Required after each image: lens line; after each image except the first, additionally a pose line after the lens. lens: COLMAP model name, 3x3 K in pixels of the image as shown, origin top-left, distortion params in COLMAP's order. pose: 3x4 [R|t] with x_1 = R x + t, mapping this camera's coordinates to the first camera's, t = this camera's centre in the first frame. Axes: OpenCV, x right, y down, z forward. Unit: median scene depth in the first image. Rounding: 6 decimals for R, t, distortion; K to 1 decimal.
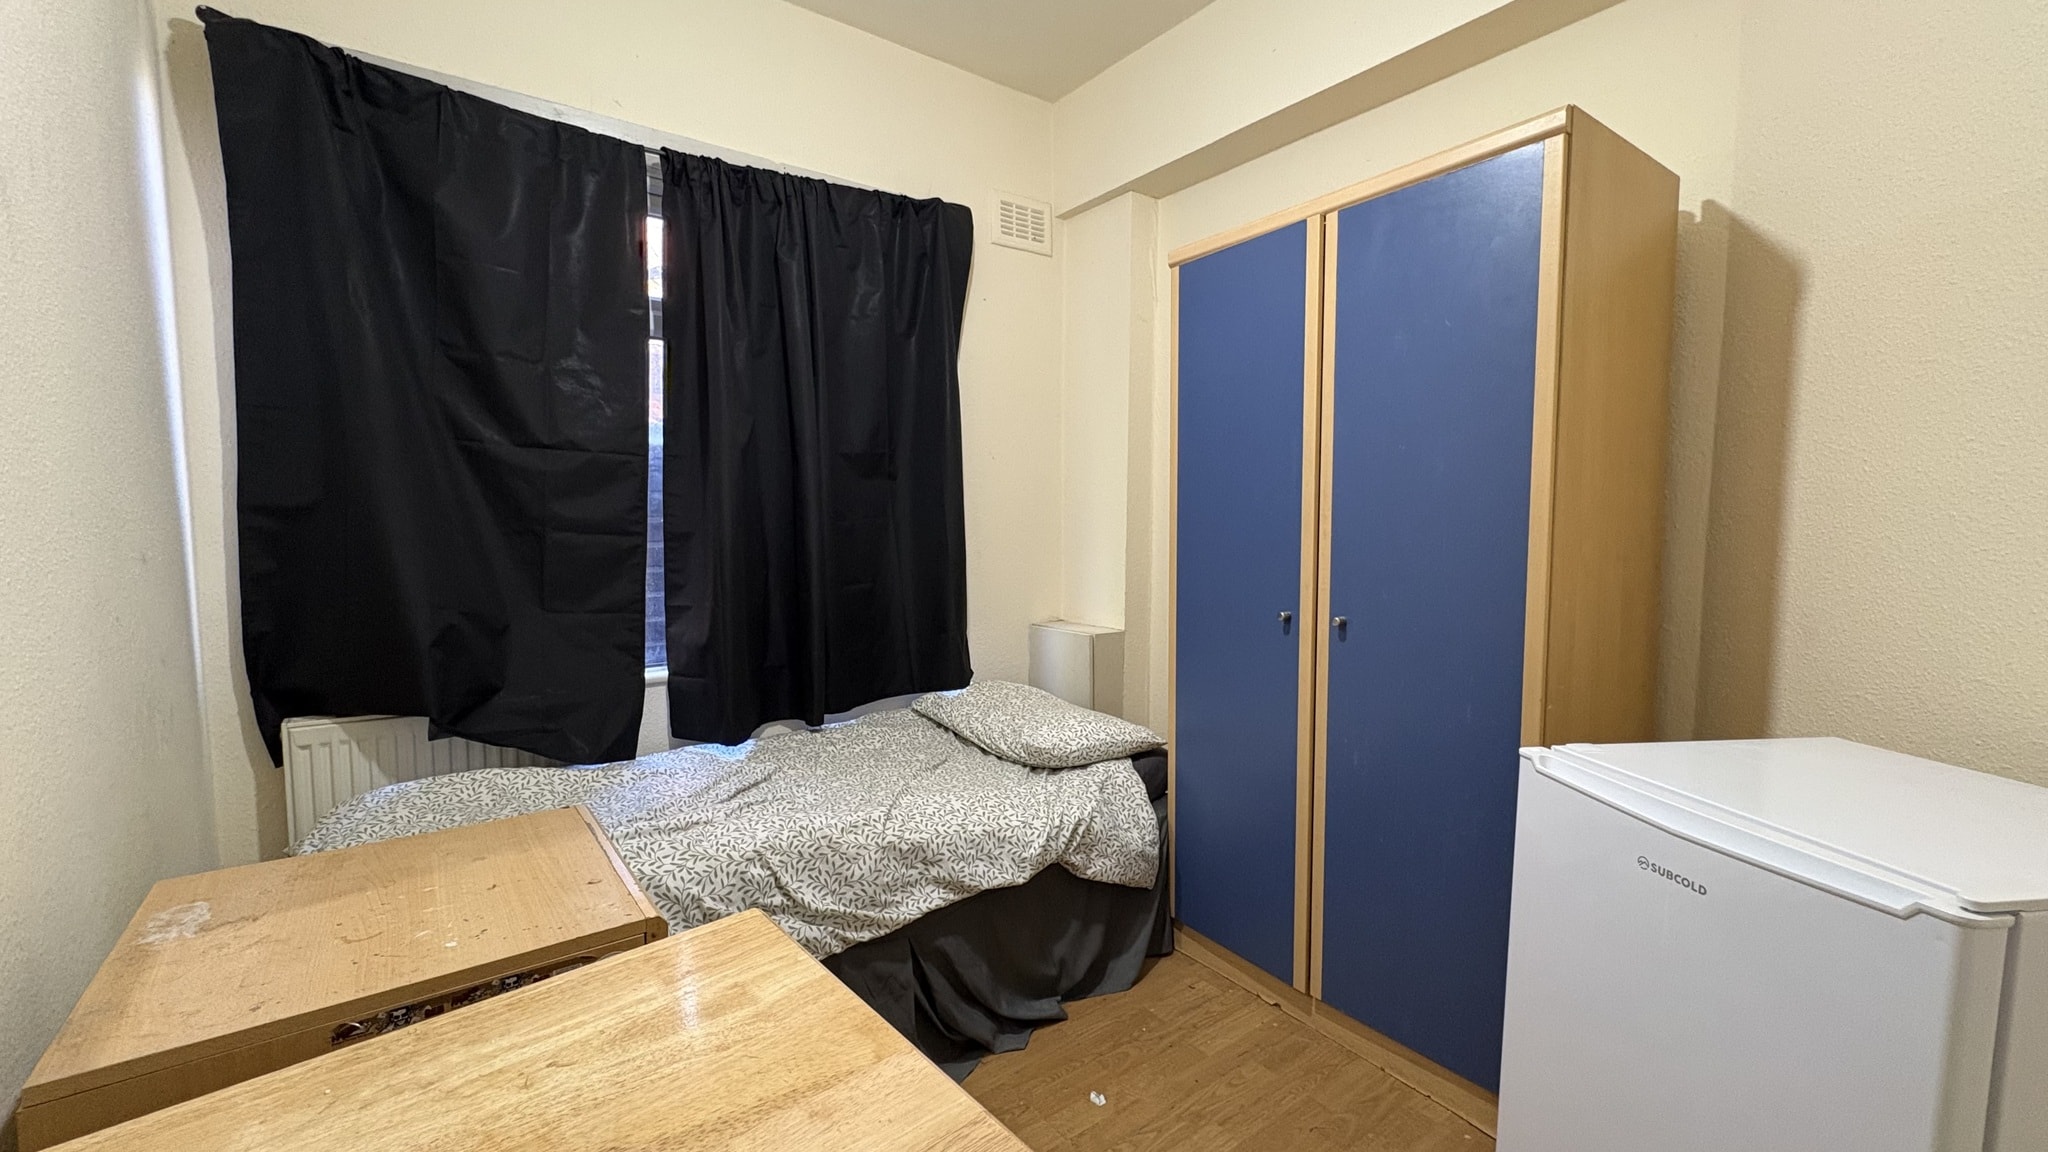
lens RADIAL K [[815.7, 0, 1024.2], [0, 815.7, 576.7], [0, 0, 1]] dist [0.002780, -0.000180]
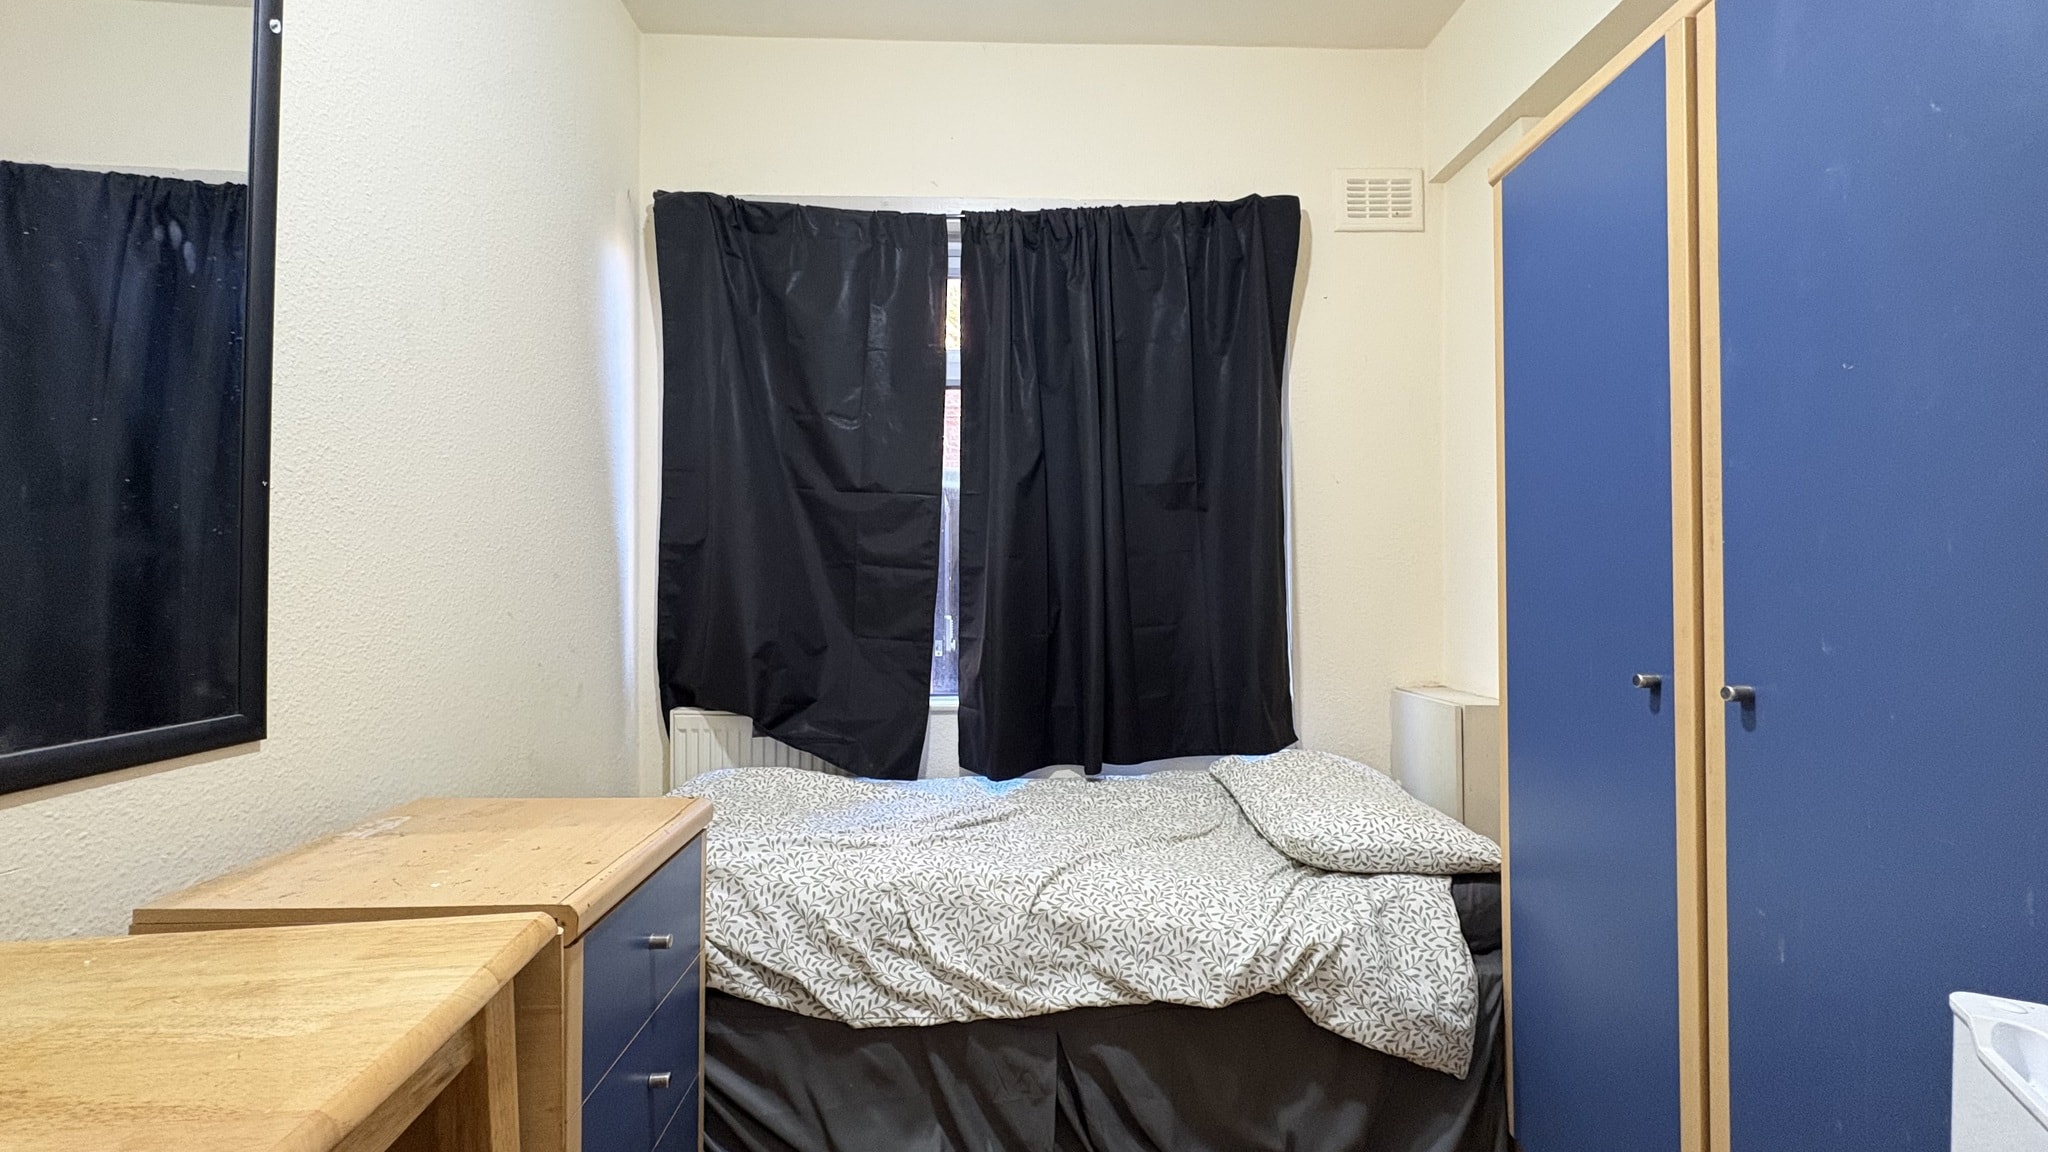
lens RADIAL K [[815.7, 0, 1029.8], [0, 815.7, 577.8], [0, 0, 1]] dist [0.002780, -0.000180]
pose [[0.819761, -0.003658, -0.572694, 0.266017], [-0.041046, 0.997033, -0.065122, 0.027343], [0.571233, 0.076892, 0.817179, 0.218434]]
